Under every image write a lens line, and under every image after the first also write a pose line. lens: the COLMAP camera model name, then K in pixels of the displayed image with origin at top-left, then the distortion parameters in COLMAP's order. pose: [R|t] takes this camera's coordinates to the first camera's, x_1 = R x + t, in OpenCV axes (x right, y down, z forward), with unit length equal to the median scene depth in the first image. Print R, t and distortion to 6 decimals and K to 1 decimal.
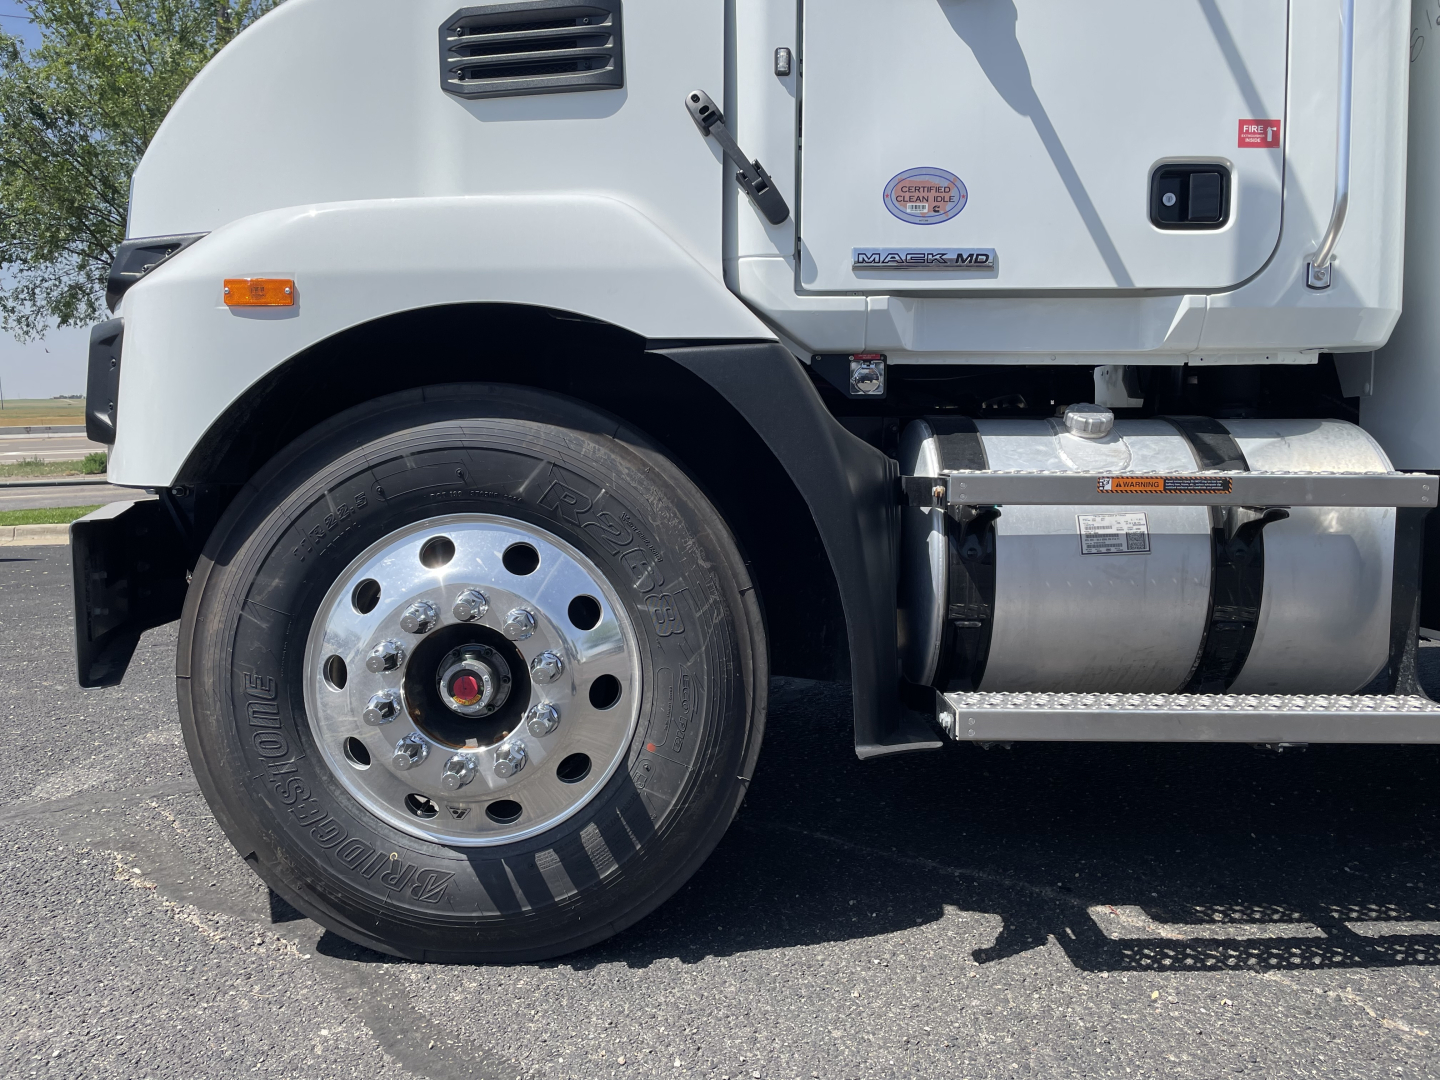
lens RADIAL K [[1097.3, 0, 710.3], [0, 1097.3, 537.8], [0, 0, 1]] dist [0.078757, -0.101712]
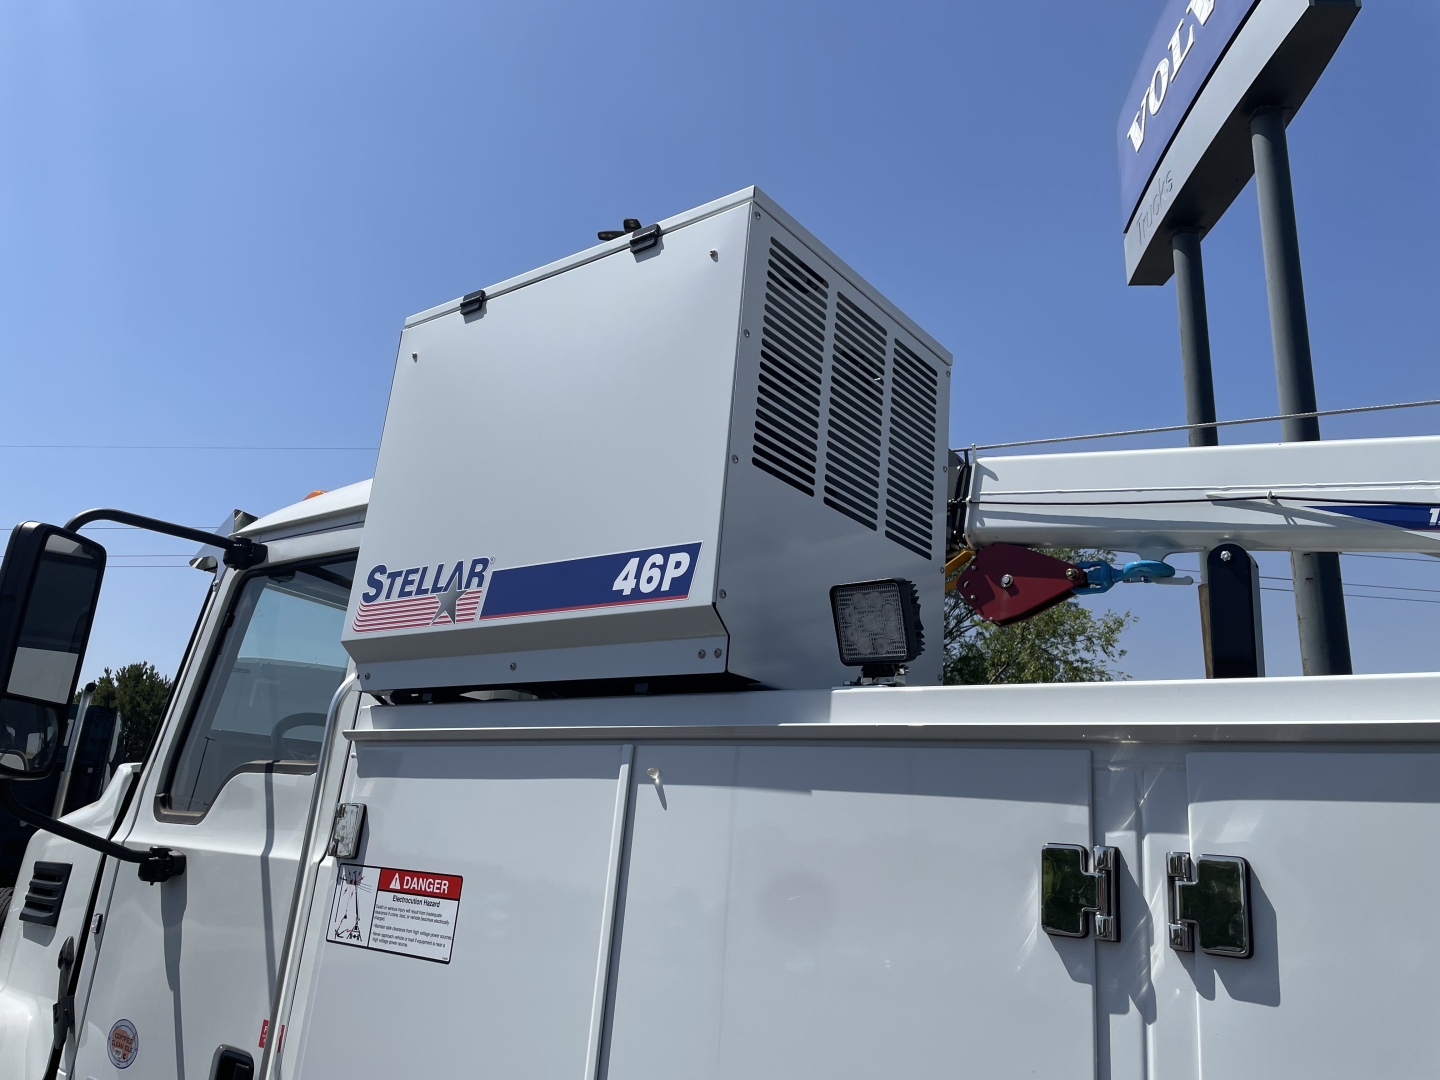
lens RADIAL K [[1097.3, 0, 726.5], [0, 1097.3, 539.2], [0, 0, 1]] dist [0.078757, -0.101712]
pose [[0.796405, -0.108990, -0.594861, 1.569207], [-0.121157, 0.934931, -0.333504, -0.509980], [0.592502, 0.337676, 0.731379, 0.285155]]
